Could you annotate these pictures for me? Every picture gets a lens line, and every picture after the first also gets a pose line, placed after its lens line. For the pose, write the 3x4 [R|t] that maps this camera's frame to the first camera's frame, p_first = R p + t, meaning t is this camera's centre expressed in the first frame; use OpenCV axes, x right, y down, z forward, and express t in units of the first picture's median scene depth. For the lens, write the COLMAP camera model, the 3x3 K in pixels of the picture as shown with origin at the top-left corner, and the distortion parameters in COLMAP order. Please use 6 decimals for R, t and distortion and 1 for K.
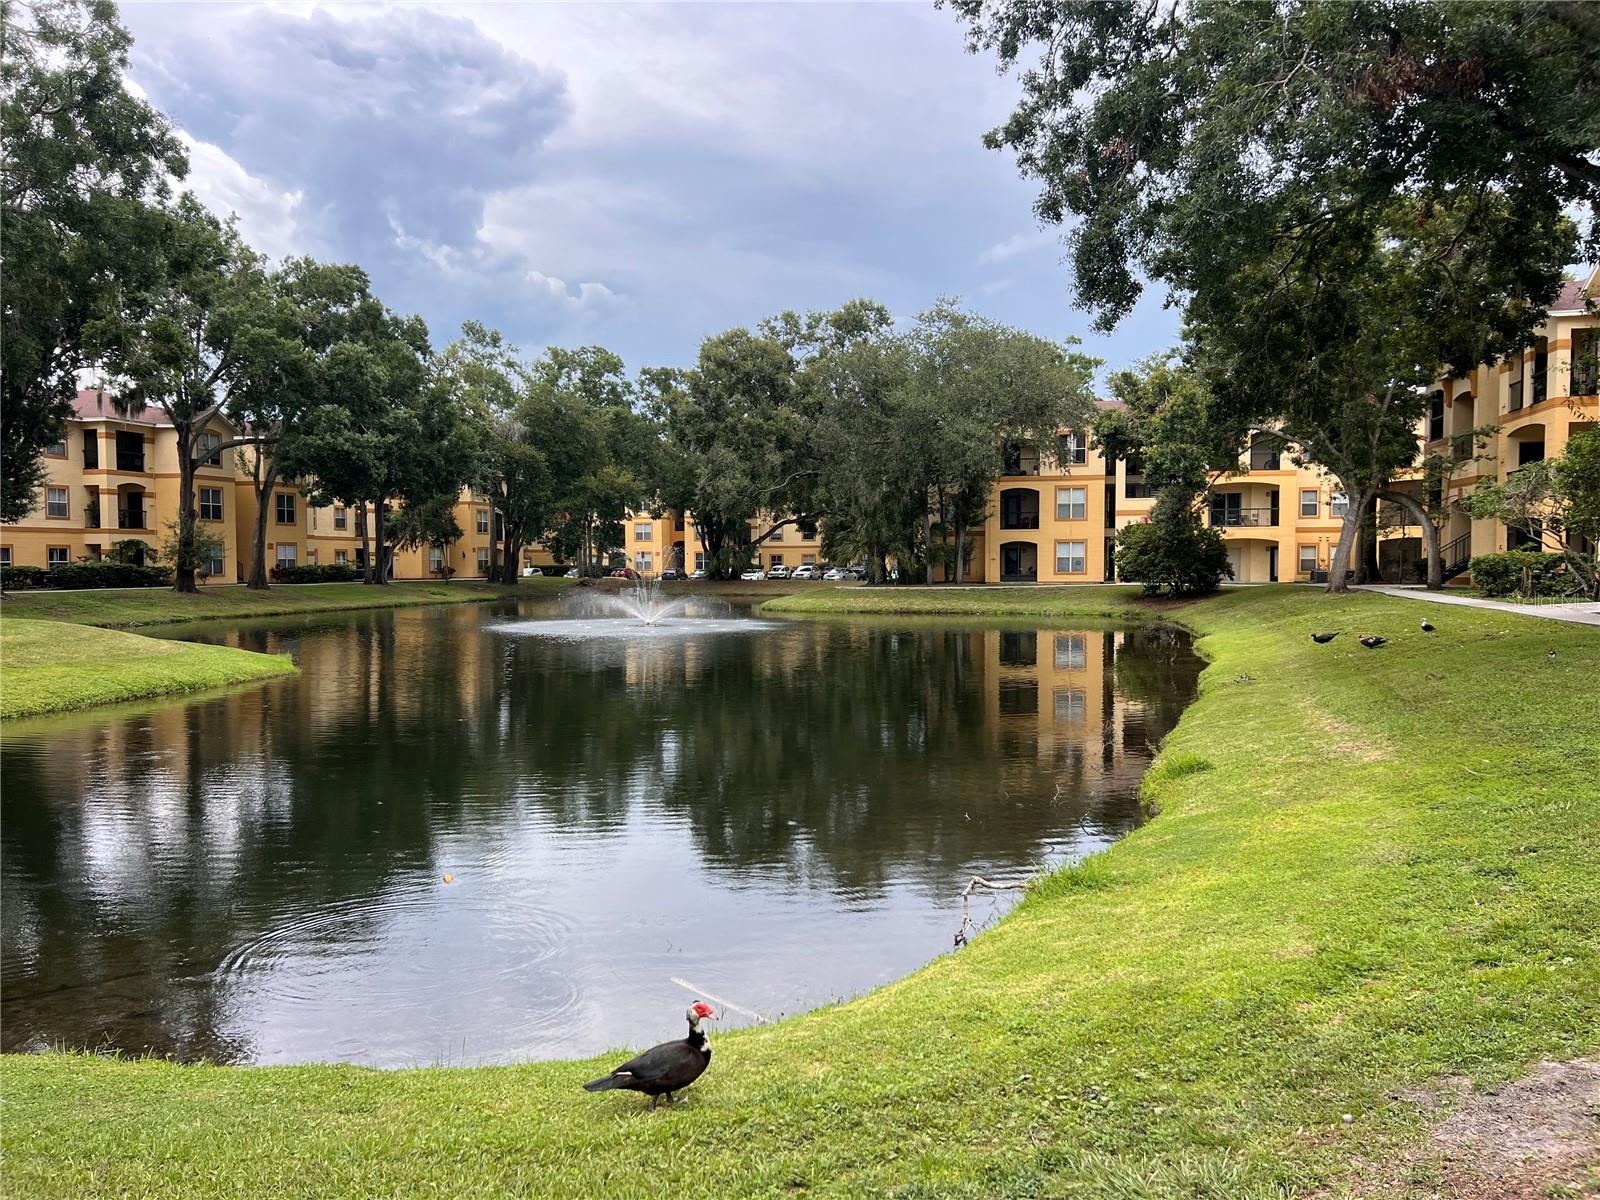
lens RADIAL K [[1178.3, 0, 800.0], [0, 1178.3, 600.0], [0, 0, 1]] dist [0.002470, -0.001378]
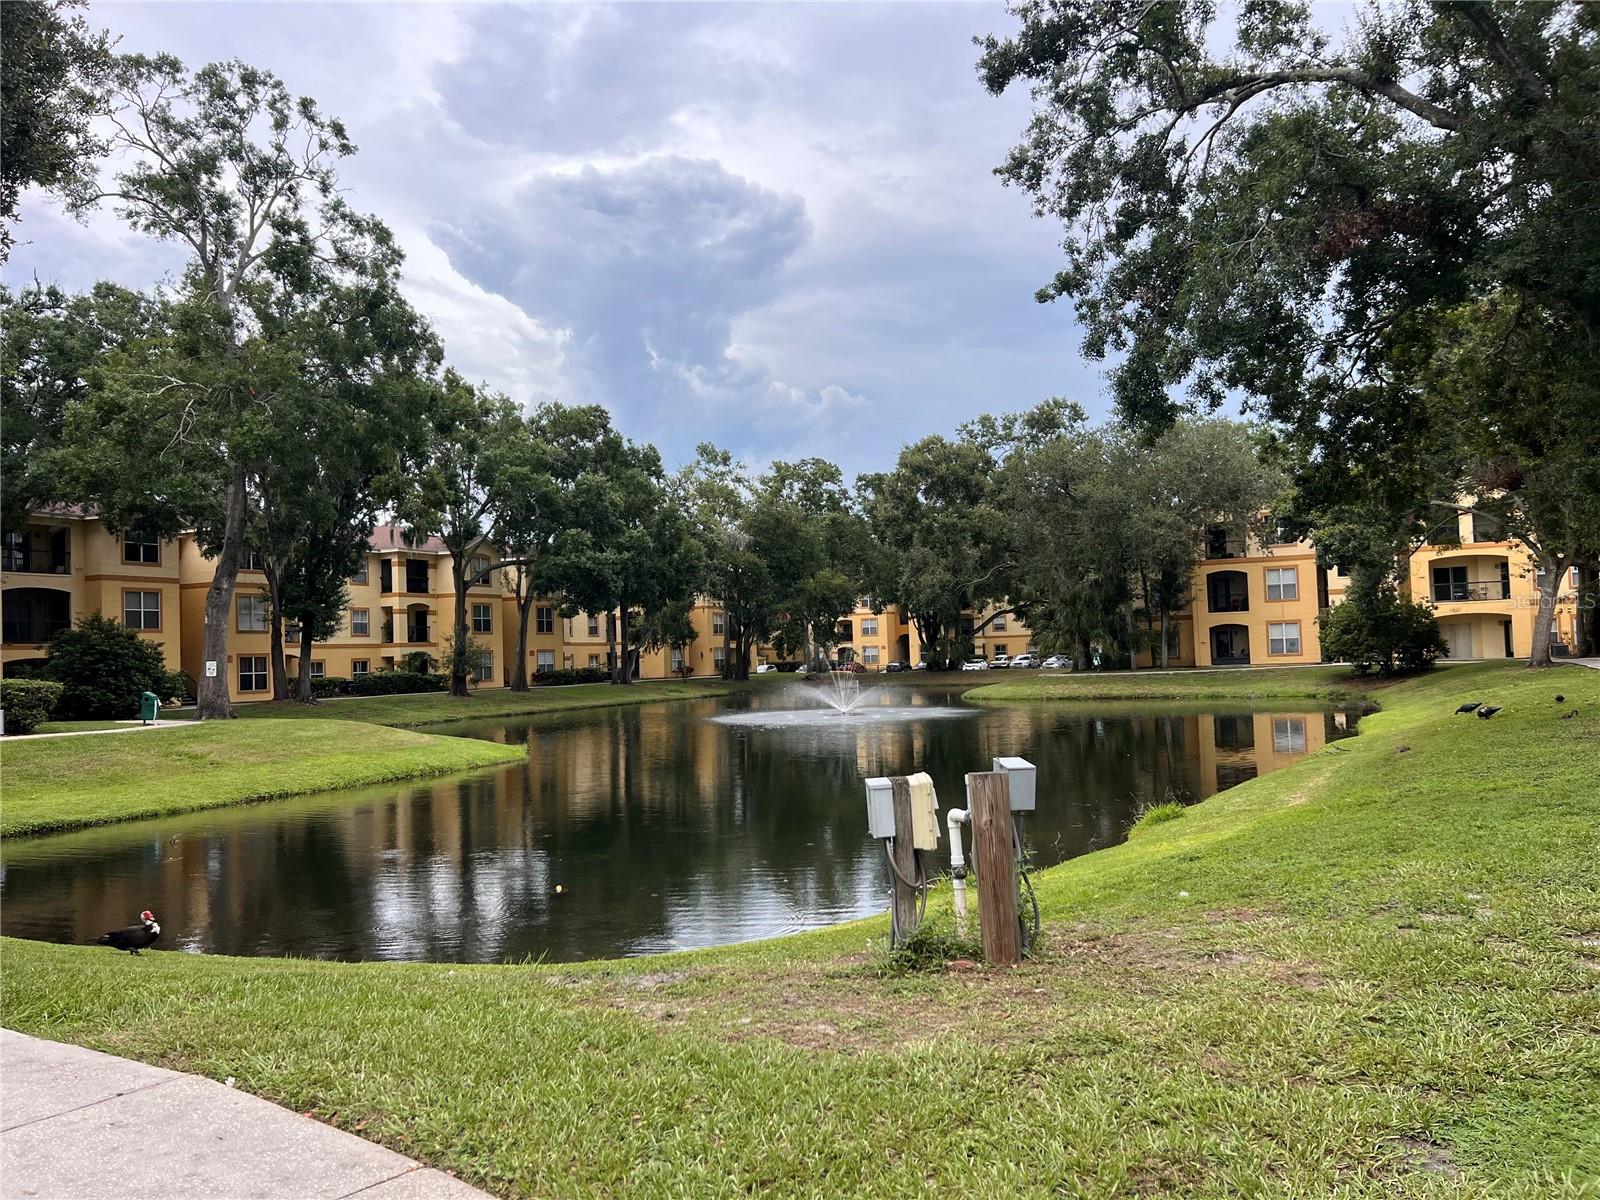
lens RADIAL K [[1176.9, 0, 800.0], [0, 1176.9, 600.0], [0, 0, 1]] dist [0.059369, -0.004642]
pose [[0.976264, -0.042034, -0.212466, 0.050033], [0.025309, 0.996406, -0.080836, 0.001932], [0.215100, 0.073540, 0.973819, -0.059162]]
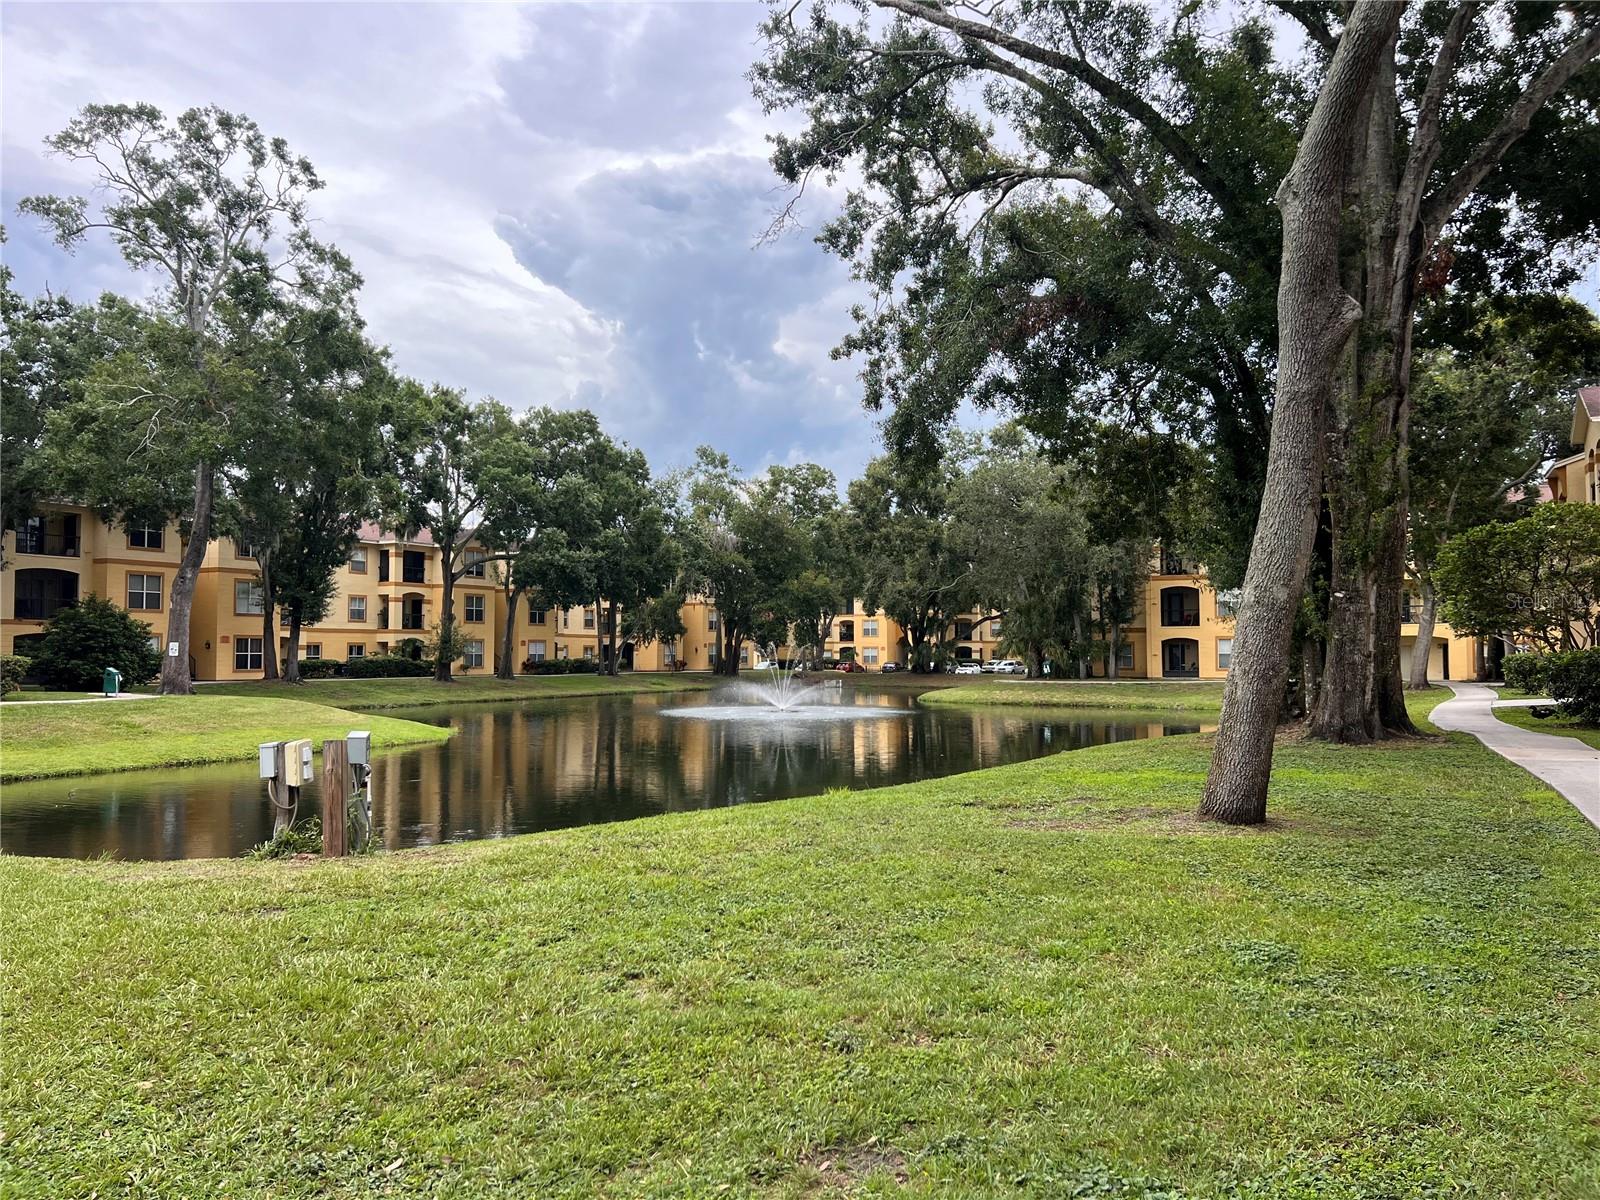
lens RADIAL K [[1187.3, 0, 807.8], [0, 1187.3, 592.8], [0, 0, 1]] dist [0.062227, -0.002568]
pose [[0.966952, -0.011219, -0.254712, 0.149284], [-0.010560, 0.996412, -0.083978, 0.002170], [0.254740, 0.083892, 0.963364, -0.100782]]
